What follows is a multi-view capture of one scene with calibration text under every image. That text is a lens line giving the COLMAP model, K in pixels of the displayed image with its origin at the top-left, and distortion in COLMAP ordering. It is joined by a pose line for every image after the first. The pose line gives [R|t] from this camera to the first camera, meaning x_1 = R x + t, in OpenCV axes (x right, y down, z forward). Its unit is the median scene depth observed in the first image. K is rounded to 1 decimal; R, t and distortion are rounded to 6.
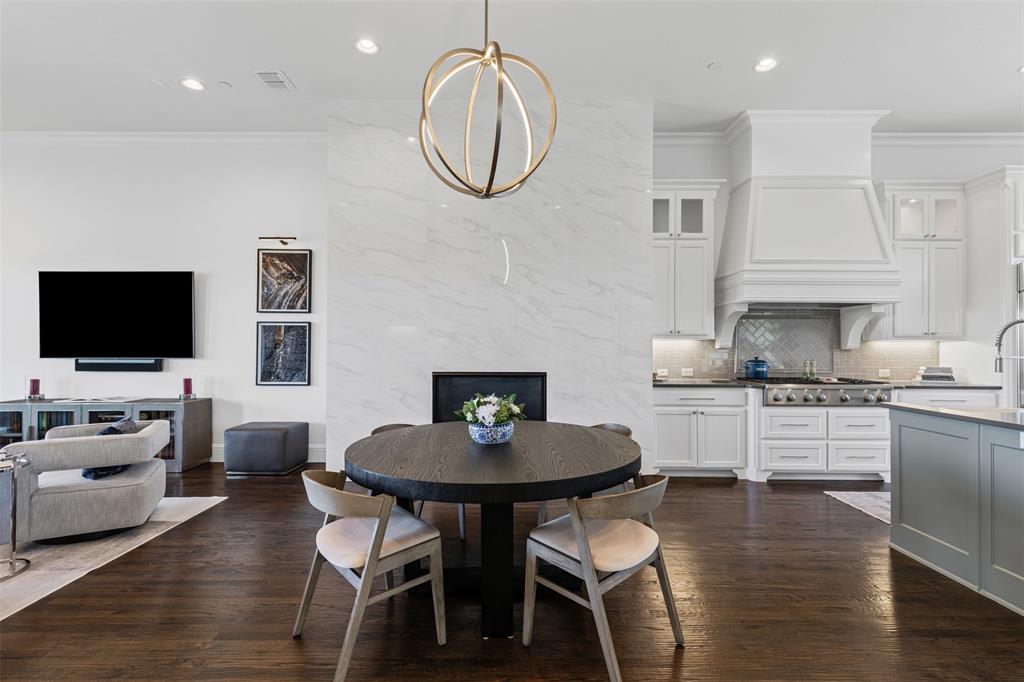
lens RADIAL K [[464.4, 0, 511.7], [0, 464.4, 342.0], [0, 0, 1]] dist [0.004411, 0.000101]
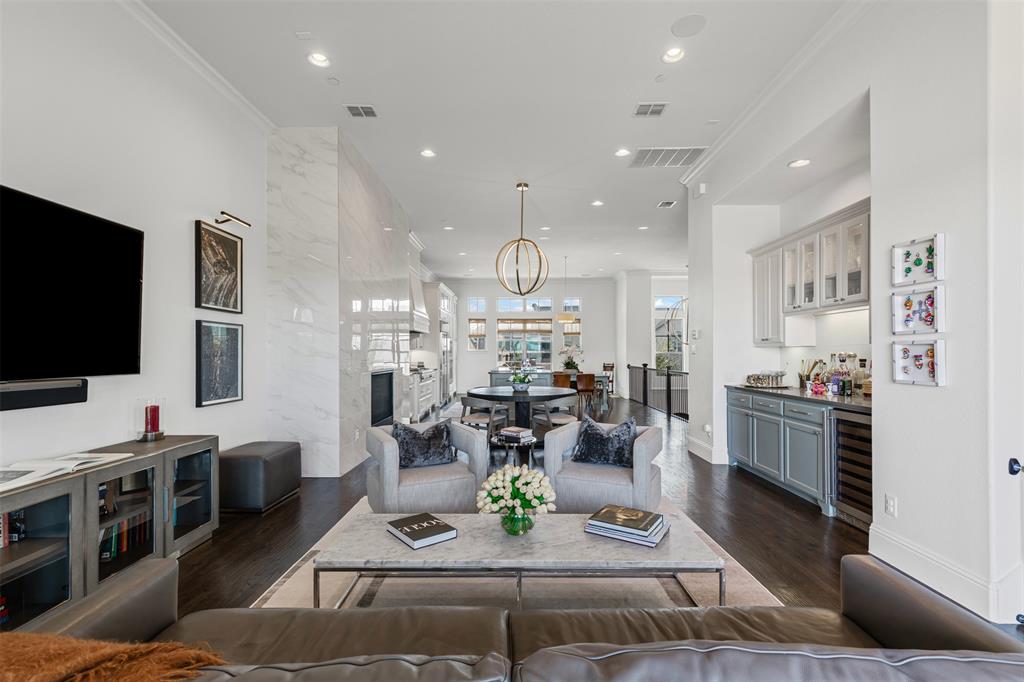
lens RADIAL K [[464.4, 0, 518.5], [0, 464.4, 350.3], [0, 0, 1]] dist [0.004411, 0.000101]
pose [[0.002120, 0.004158, 0.999989, -1.277890], [-0.005538, 0.999976, -0.004146, 0.003976], [-0.999982, -0.005529, 0.002143, 0.499737]]
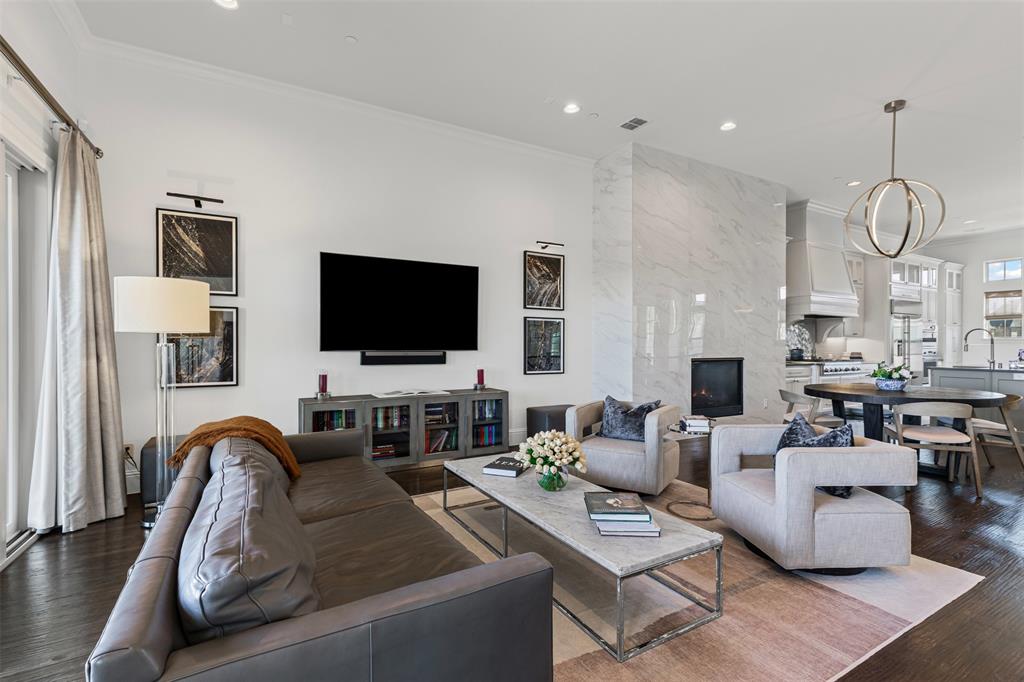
lens RADIAL K [[464.4, 0, 518.7], [0, 464.4, 347.5], [0, 0, 1]] dist [0.004411, 0.000101]
pose [[0.869333, -0.003208, 0.494217, -1.104868], [-0.002578, 0.999936, 0.011026, 0.016882], [-0.494221, -0.010859, 0.869269, 0.053129]]
